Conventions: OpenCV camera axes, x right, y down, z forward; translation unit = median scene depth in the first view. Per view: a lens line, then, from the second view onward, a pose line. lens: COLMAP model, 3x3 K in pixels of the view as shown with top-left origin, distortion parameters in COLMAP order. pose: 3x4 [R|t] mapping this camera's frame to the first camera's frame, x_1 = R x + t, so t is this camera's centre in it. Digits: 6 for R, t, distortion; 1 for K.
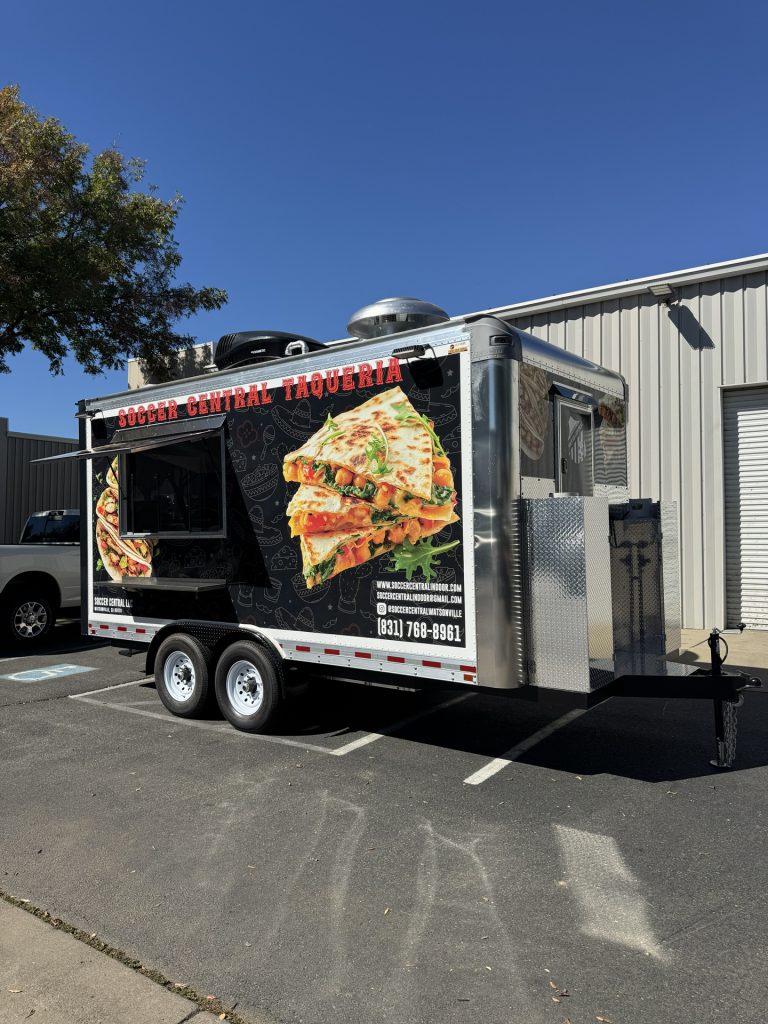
lens RADIAL K [[738.6, 0, 384.3], [0, 738.6, 511.3], [0, 0, 1]] dist [0.027486, -0.059618]
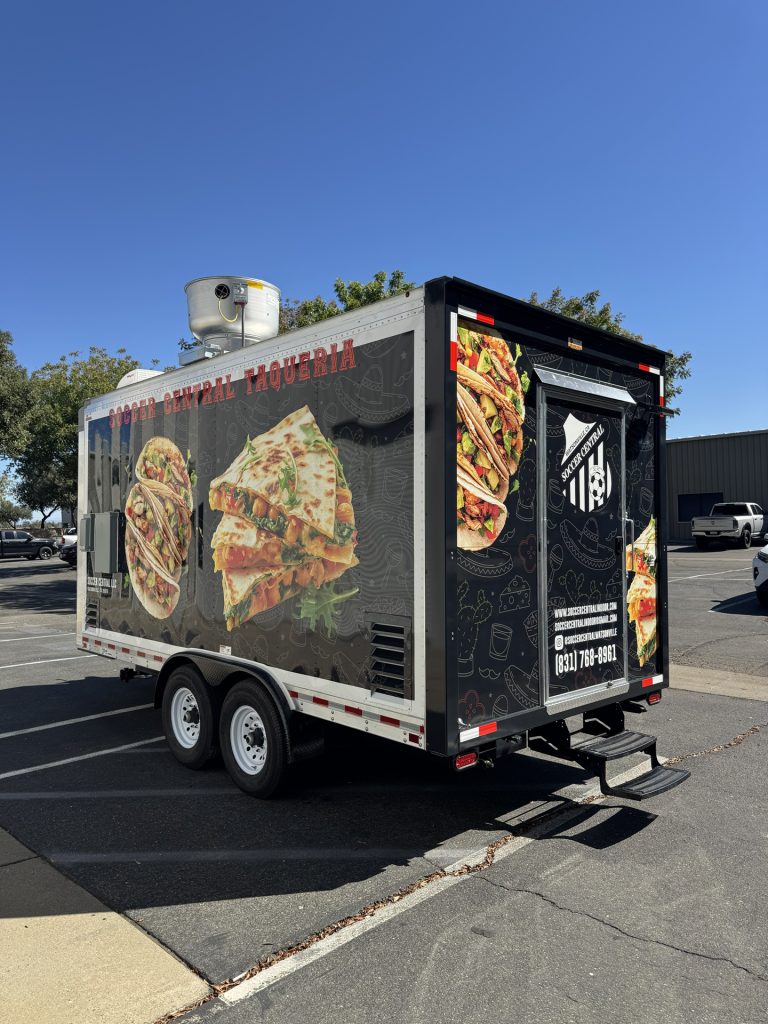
lens RADIAL K [[738.6, 0, 383.1], [0, 738.6, 507.2], [0, 0, 1]] dist [0.027486, -0.059618]
pose [[0.985244, 0.011066, -0.170795, 0.242942], [-0.012785, 0.999878, -0.008968, -0.040904], [0.170675, 0.011020, 0.985266, 0.155983]]
